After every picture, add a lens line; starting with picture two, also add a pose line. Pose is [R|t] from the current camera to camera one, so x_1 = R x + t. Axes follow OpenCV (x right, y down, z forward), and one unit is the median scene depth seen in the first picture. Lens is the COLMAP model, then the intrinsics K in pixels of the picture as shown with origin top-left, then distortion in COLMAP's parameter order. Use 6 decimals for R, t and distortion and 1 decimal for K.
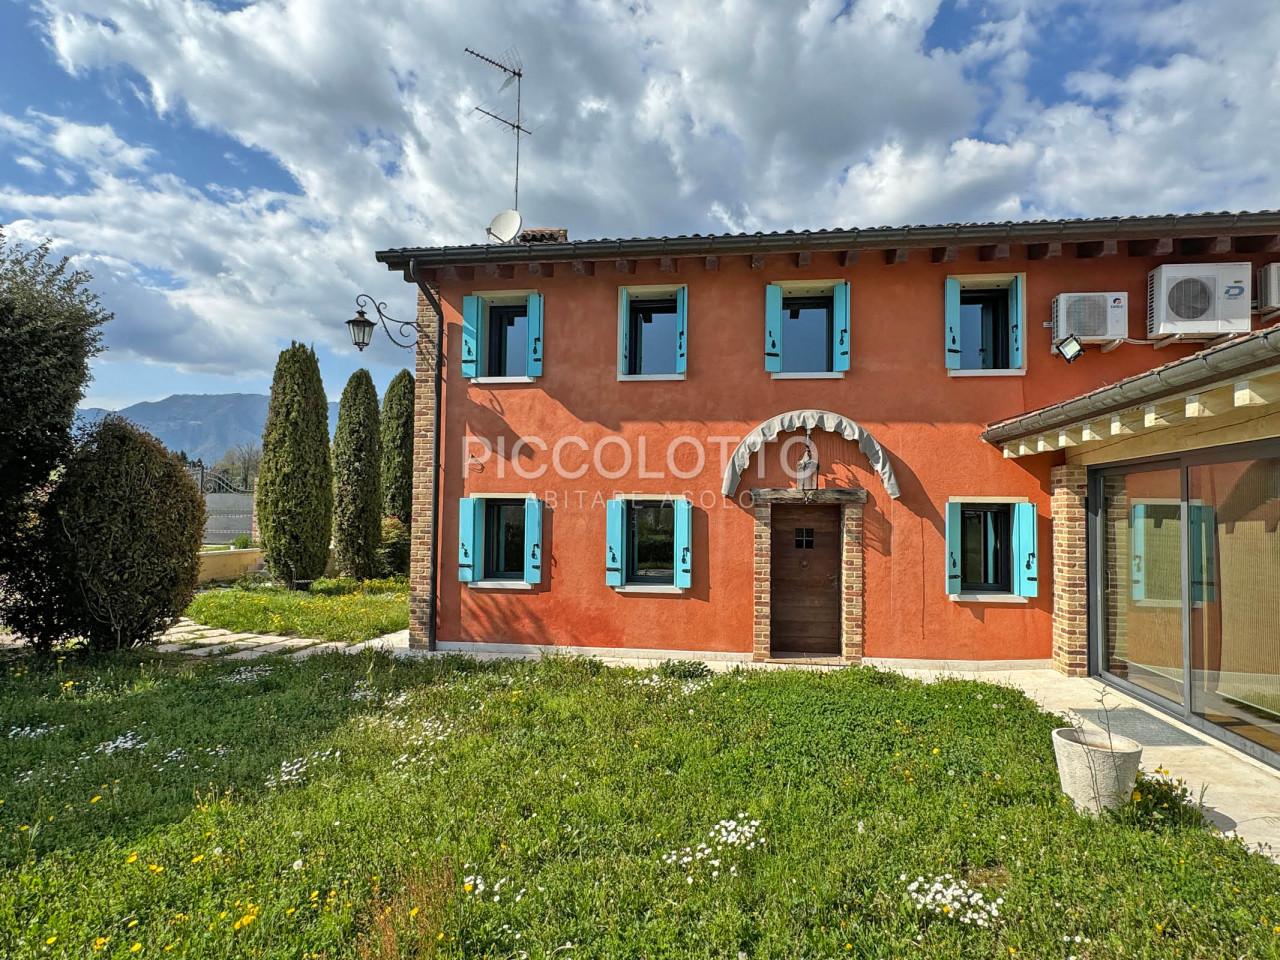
lens RADIAL K [[739.0, 0, 637.7], [0, 739.0, 483.3], [0, 0, 1]] dist [-0.005807, -0.000337]
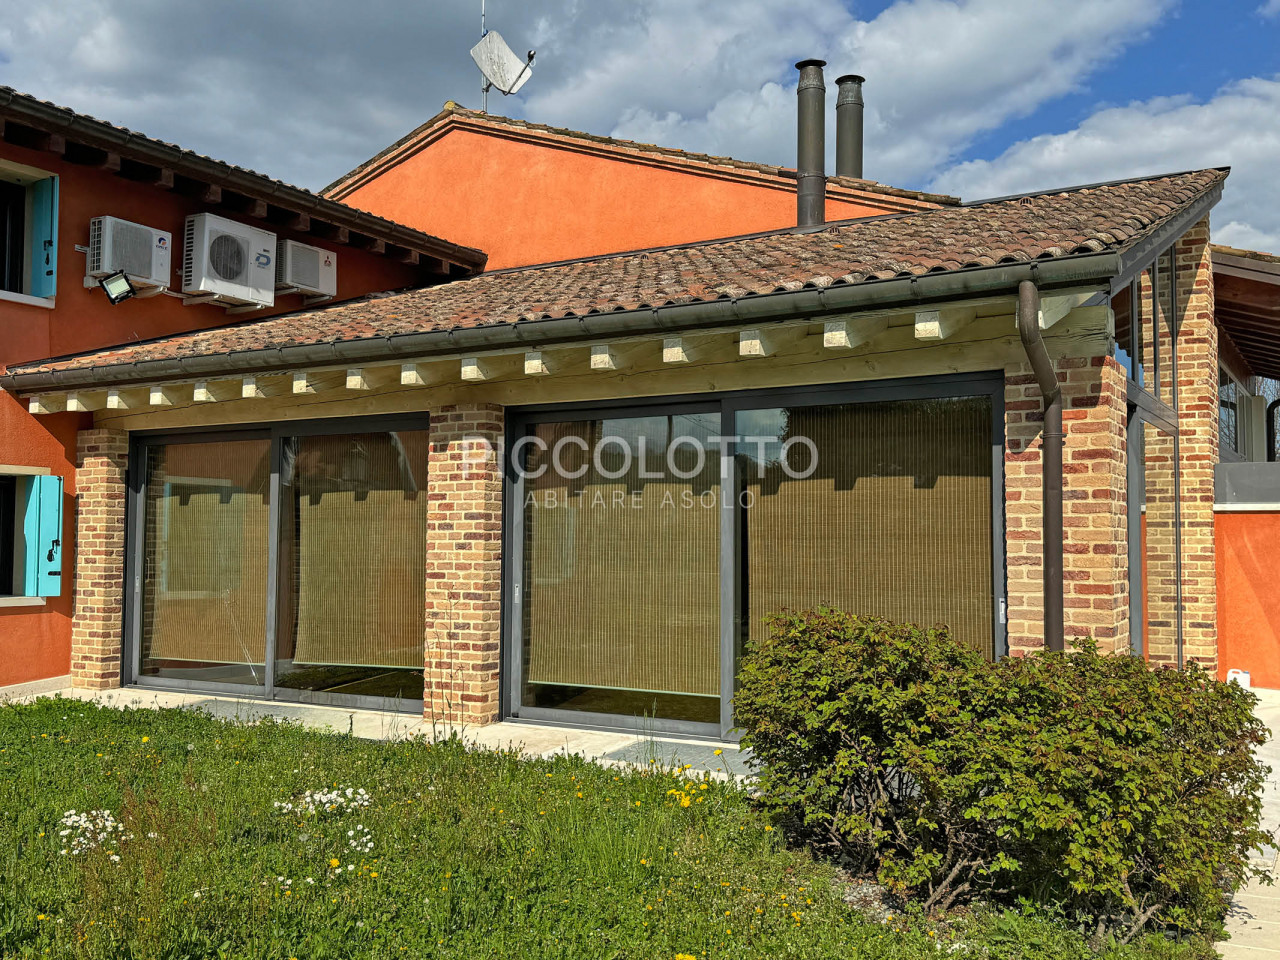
lens RADIAL K [[1212.4, 0, 642.3], [0, 1212.4, 485.8], [0, 0, 1]] dist [0.063098, 0.000000]
pose [[0.379458, 0.034293, 0.924573, -0.422573], [-0.036911, 0.999078, -0.021908, 0.043483], [-0.924472, -0.025814, 0.380374, -0.055304]]
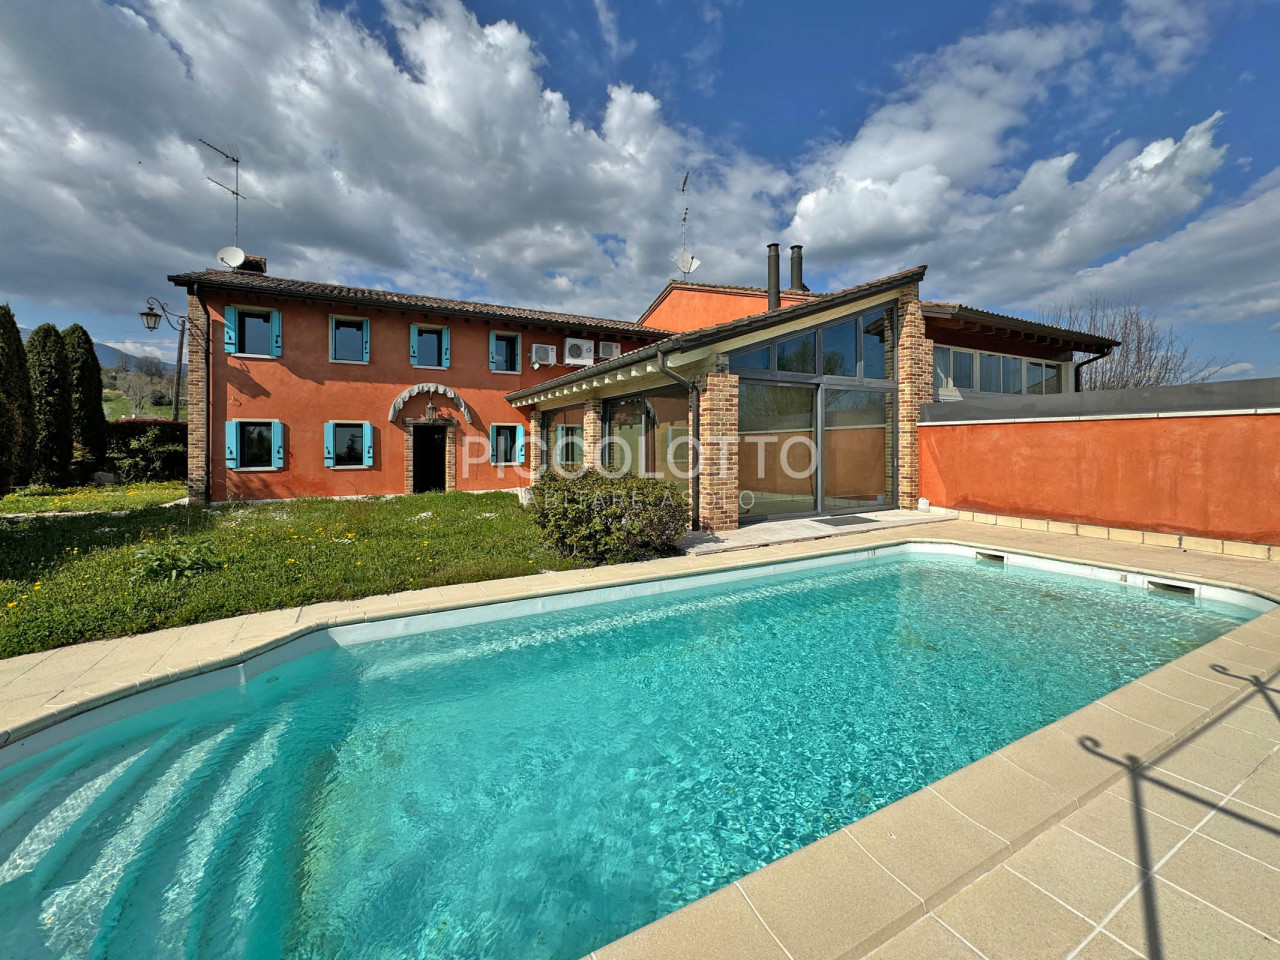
lens RADIAL K [[518.2, 0, 633.1], [0, 518.2, 439.7], [0, 0, 1]] dist [0.008807, 0.000550]
pose [[0.791745, -0.009964, 0.610770, -0.252348], [-0.007878, 0.999617, 0.026521, 0.025680], [-0.610801, -0.025809, 0.791363, -0.638254]]
